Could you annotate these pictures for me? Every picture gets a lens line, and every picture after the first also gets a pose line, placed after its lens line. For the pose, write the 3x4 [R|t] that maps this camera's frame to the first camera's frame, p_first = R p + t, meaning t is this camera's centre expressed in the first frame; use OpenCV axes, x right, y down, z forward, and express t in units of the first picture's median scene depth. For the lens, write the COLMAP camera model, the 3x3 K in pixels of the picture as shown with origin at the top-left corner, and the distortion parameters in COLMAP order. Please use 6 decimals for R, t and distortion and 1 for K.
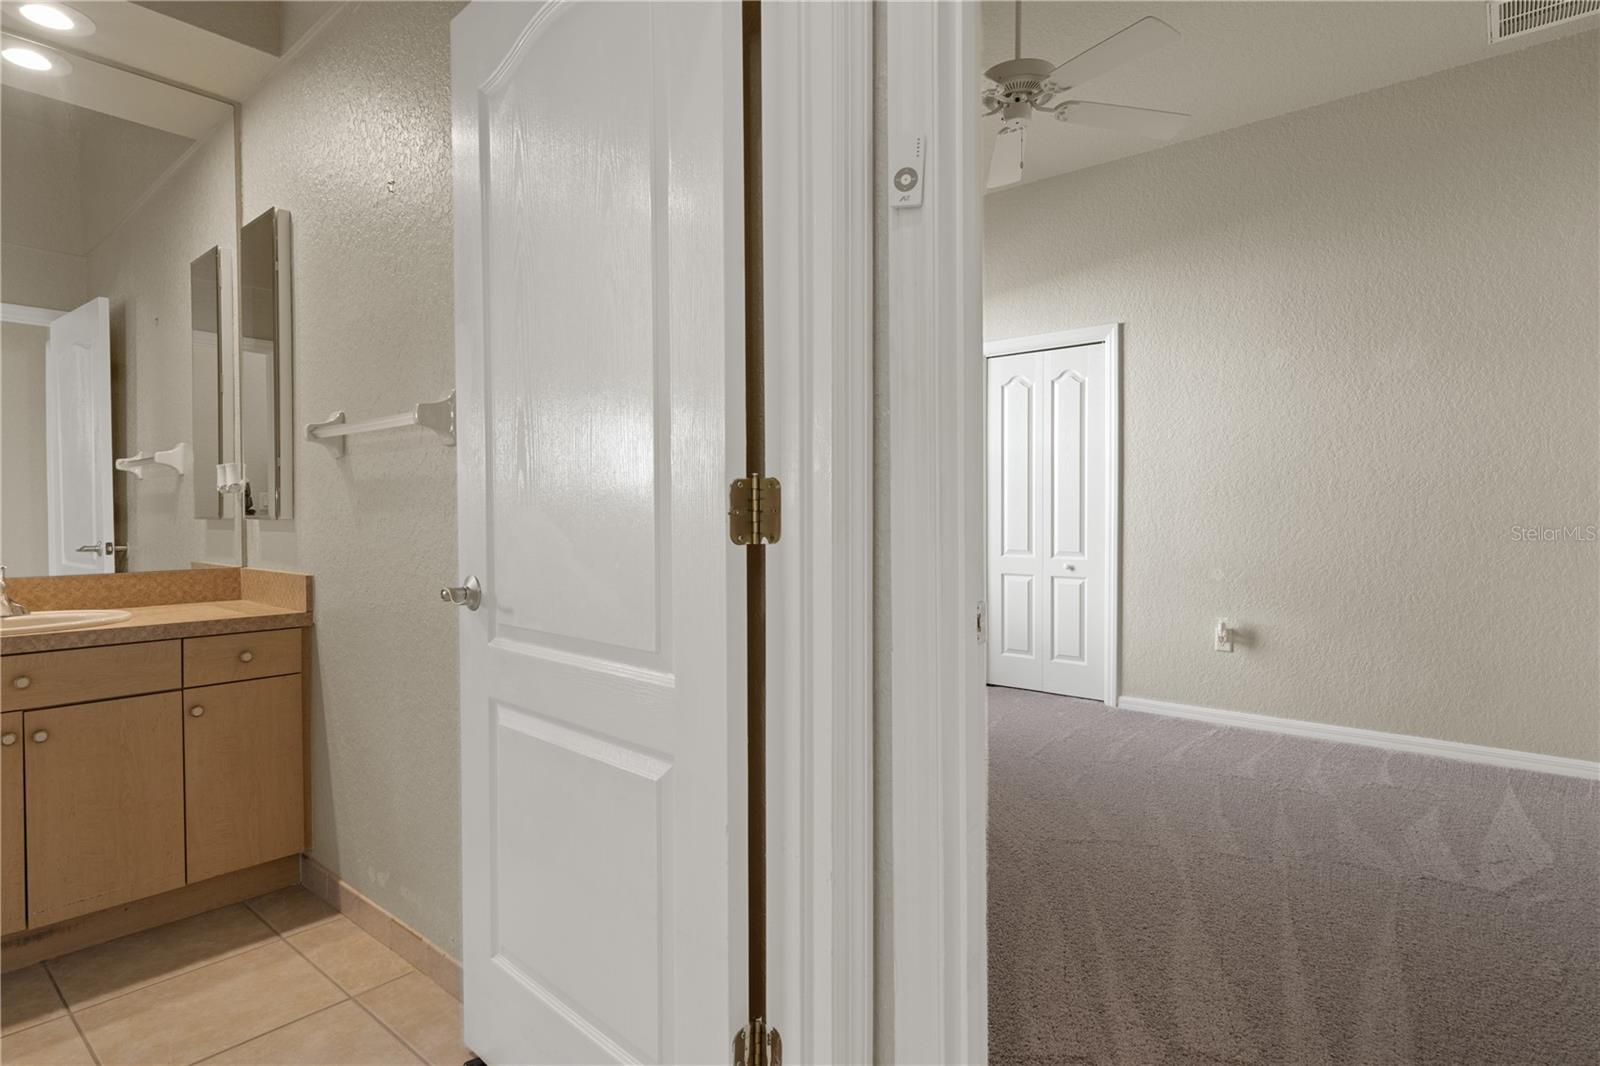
lens RADIAL K [[825.8, 0, 794.8], [0, 825.8, 525.1], [0, 0, 1]] dist [0.002540, 0.000021]
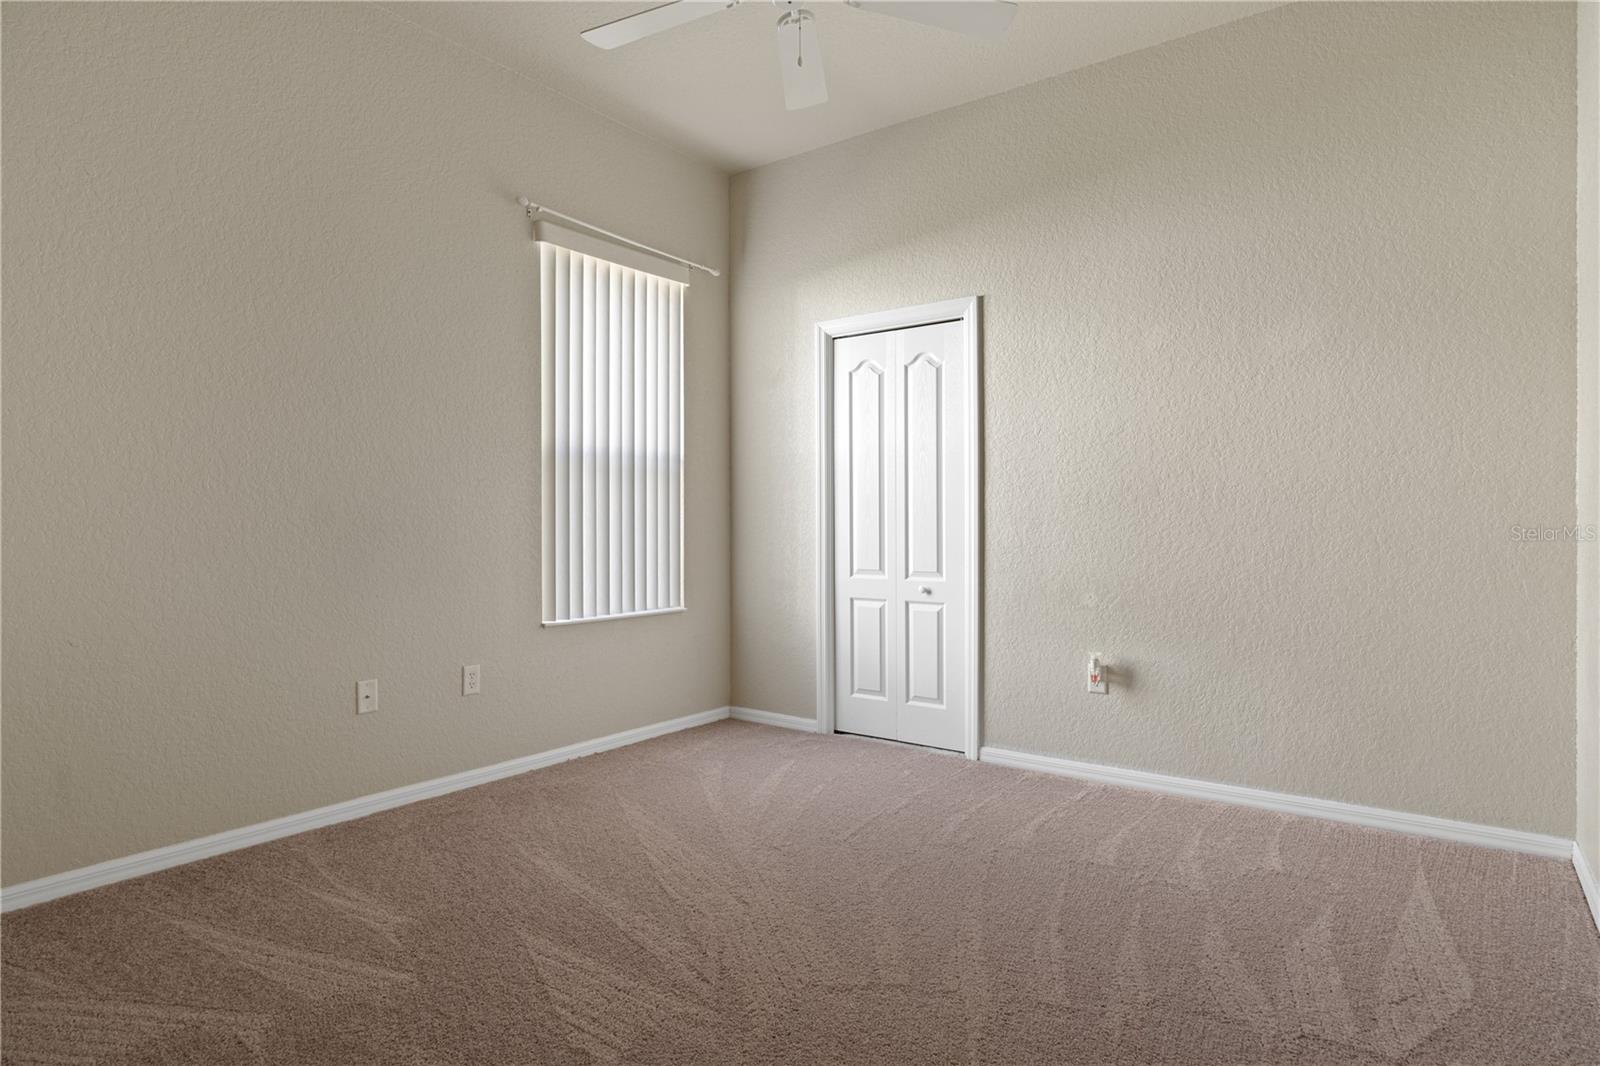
lens RADIAL K [[857.5, 0, 802.7], [0, 857.5, 525.2], [0, 0, 1]] dist [-0.001835, 0.000061]
pose [[0.996866, -0.000587, 0.079103, 0.175162], [0.001689, 0.999902, -0.013869, -0.003093], [-0.079087, 0.013959, 0.996770, 0.187784]]
